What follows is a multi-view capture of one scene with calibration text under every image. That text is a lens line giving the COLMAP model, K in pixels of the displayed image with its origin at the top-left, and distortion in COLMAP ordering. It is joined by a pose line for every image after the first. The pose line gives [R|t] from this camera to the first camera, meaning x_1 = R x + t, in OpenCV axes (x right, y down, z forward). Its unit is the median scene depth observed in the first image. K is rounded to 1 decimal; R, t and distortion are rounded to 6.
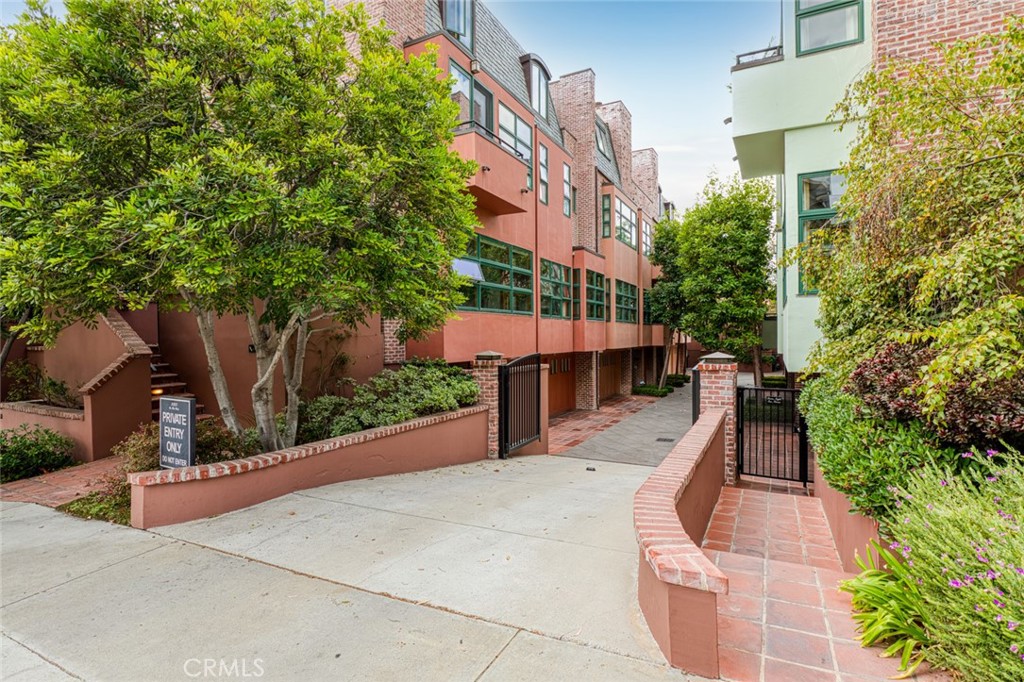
lens RADIAL K [[492.0, 0, 514.3], [0, 492.0, 340.3], [0, 0, 1]] dist [0.003916, -0.001623]
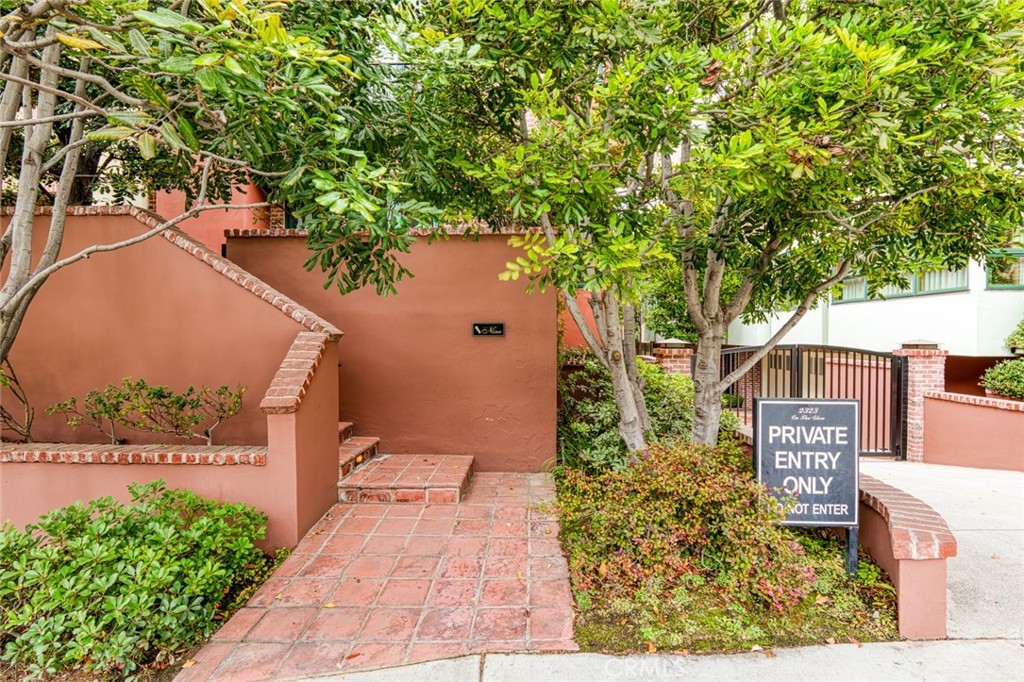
lens RADIAL K [[492.0, 0, 512.0], [0, 492.0, 342.4], [0, 0, 1]] dist [0.003916, -0.001623]
pose [[0.886378, 0.005986, 0.462923, -1.256128], [-0.008136, 0.999963, 0.002649, 0.050993], [-0.462890, -0.006114, 0.886395, 0.646568]]
